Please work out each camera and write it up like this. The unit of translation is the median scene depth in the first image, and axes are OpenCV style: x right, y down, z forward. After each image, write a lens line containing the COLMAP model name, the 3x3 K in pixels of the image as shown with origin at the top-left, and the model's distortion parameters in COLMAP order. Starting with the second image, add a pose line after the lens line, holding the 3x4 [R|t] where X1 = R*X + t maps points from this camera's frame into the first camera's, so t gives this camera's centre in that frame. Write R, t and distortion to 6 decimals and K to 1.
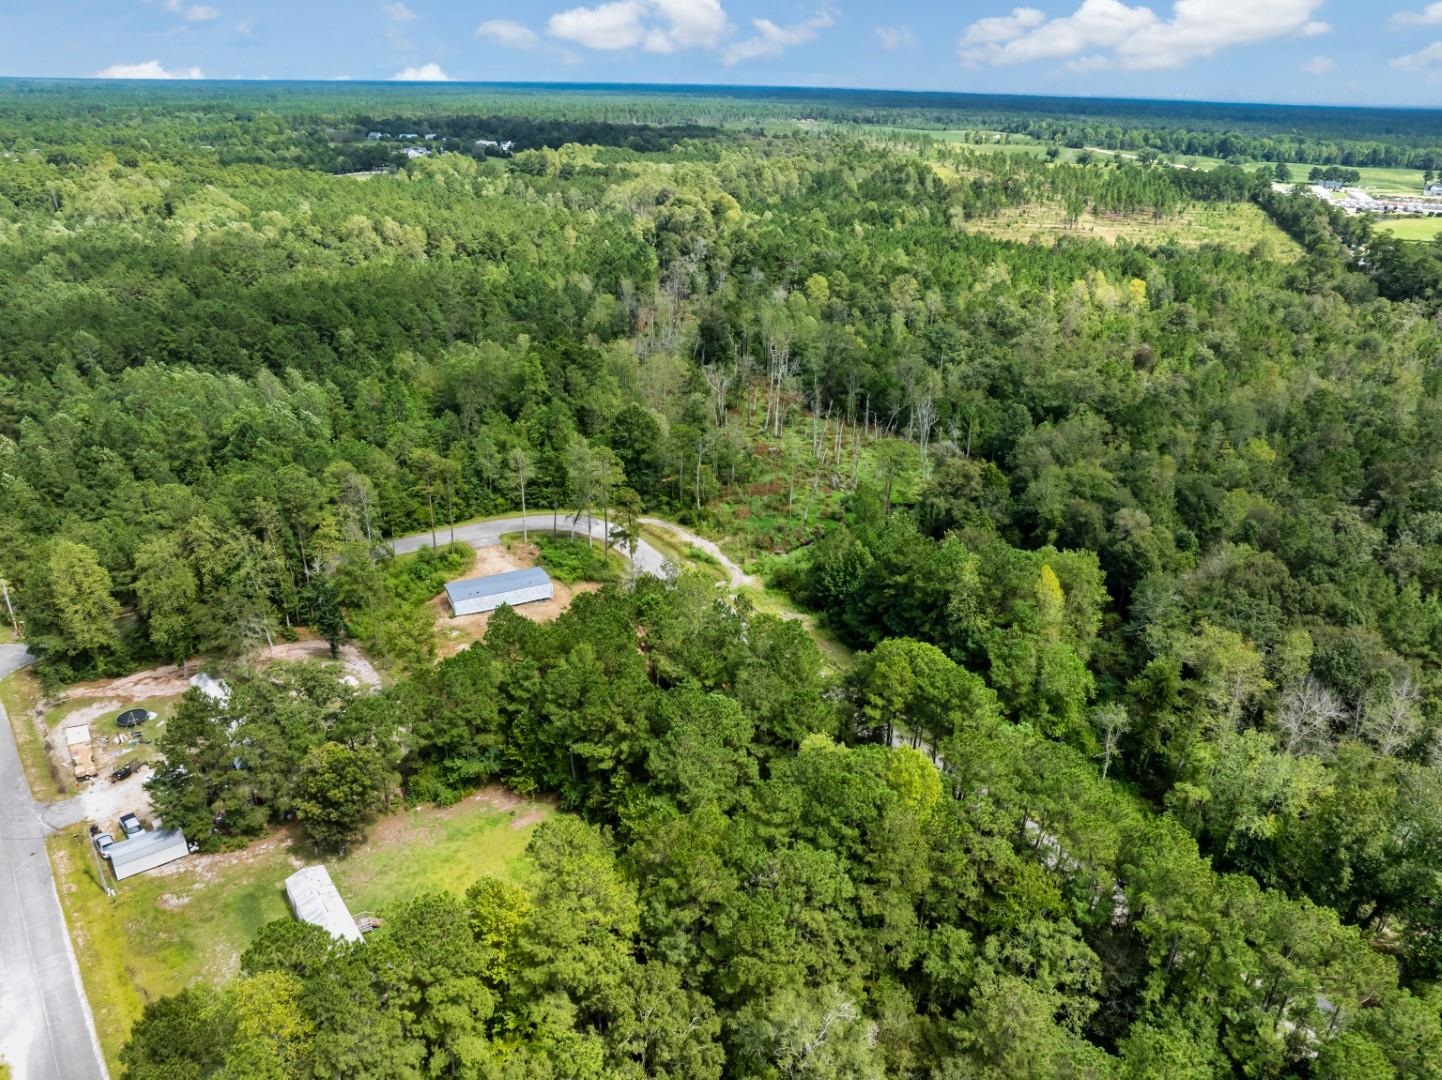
lens RADIAL K [[1007.5, 0, 721.0], [0, 1007.5, 540.0], [0, 0, 1]] dist [-0.050166, -0.003268]
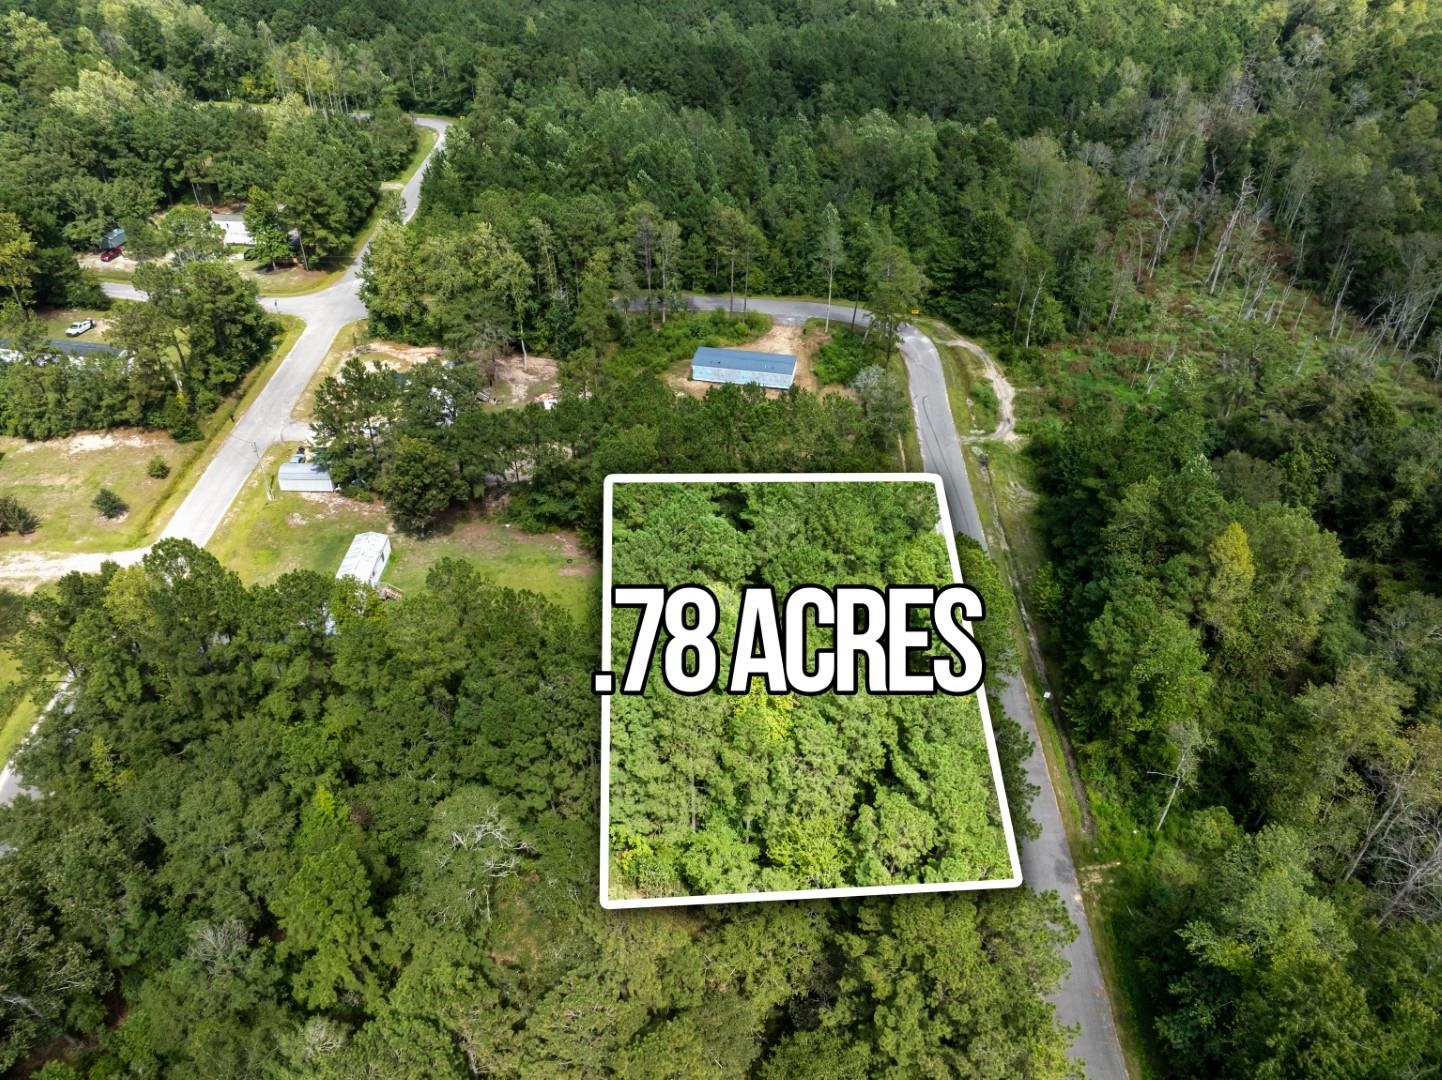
lens RADIAL K [[1007.5, 0, 721.0], [0, 1007.5, 540.0], [0, 0, 1]] dist [-0.050166, -0.003268]
pose [[0.795653, 0.356271, -0.489905, 0.277926], [-0.251222, 0.929999, 0.268310, -0.046610], [0.551202, -0.090407, 0.829459, 0.137226]]
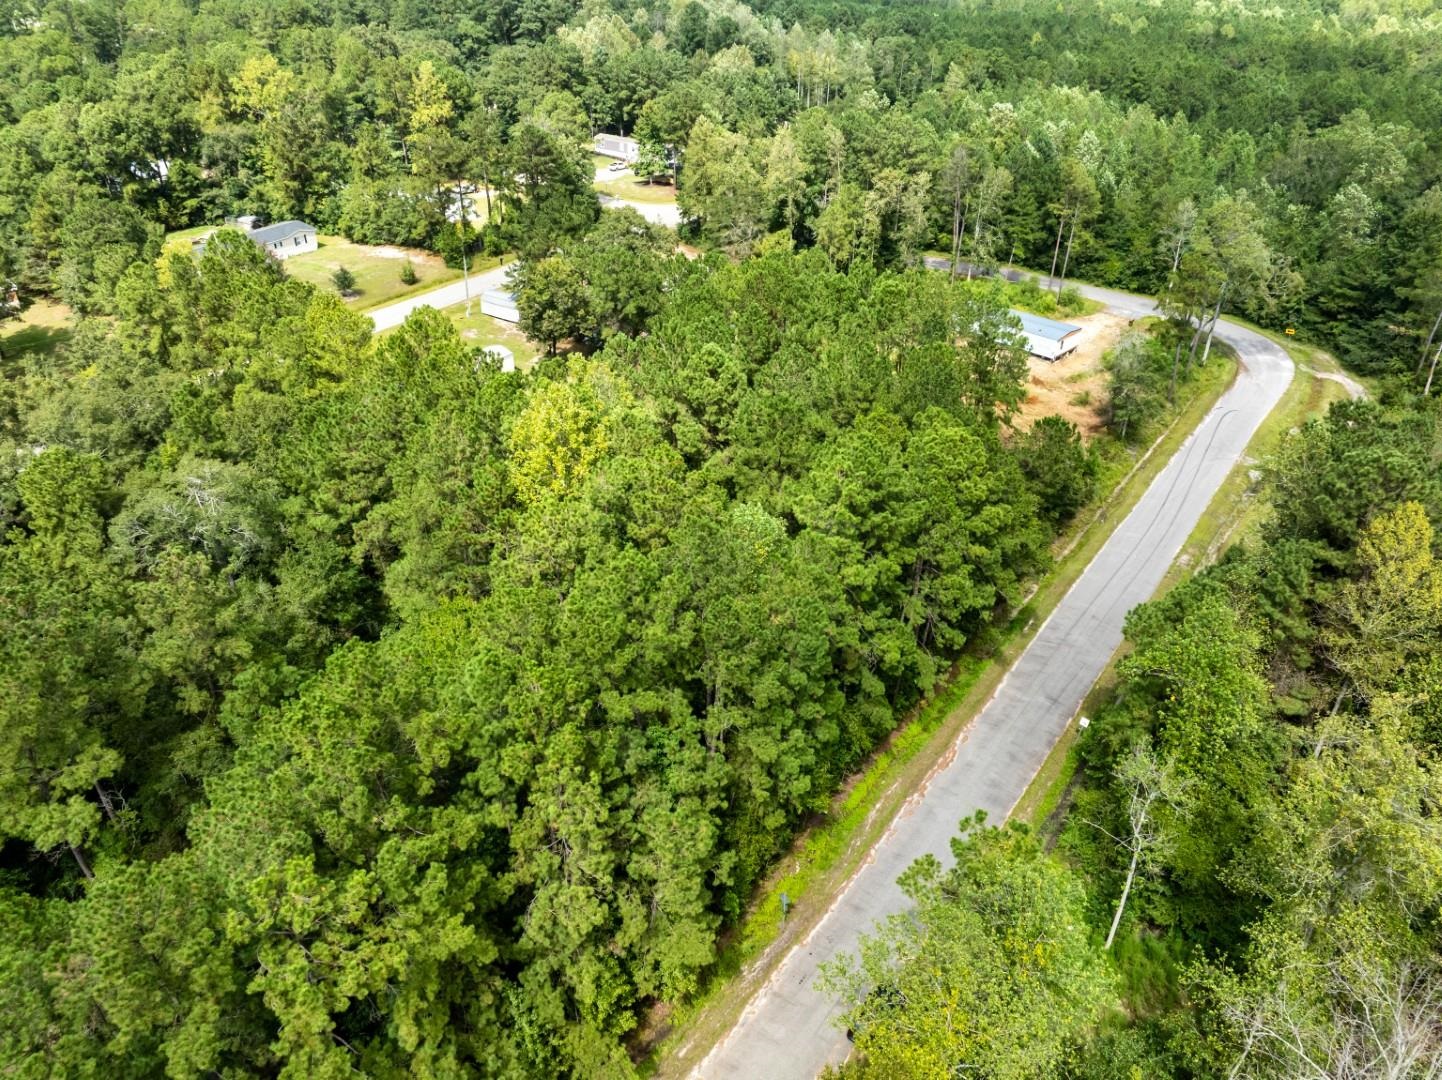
lens RADIAL K [[1007.5, 0, 721.0], [0, 1007.5, 540.0], [0, 0, 1]] dist [-0.050166, -0.003268]
pose [[0.322210, 0.482645, -0.814392, 0.405319], [-0.395671, 0.850187, 0.347314, 0.005660], [0.860015, 0.210324, 0.464907, 0.401006]]
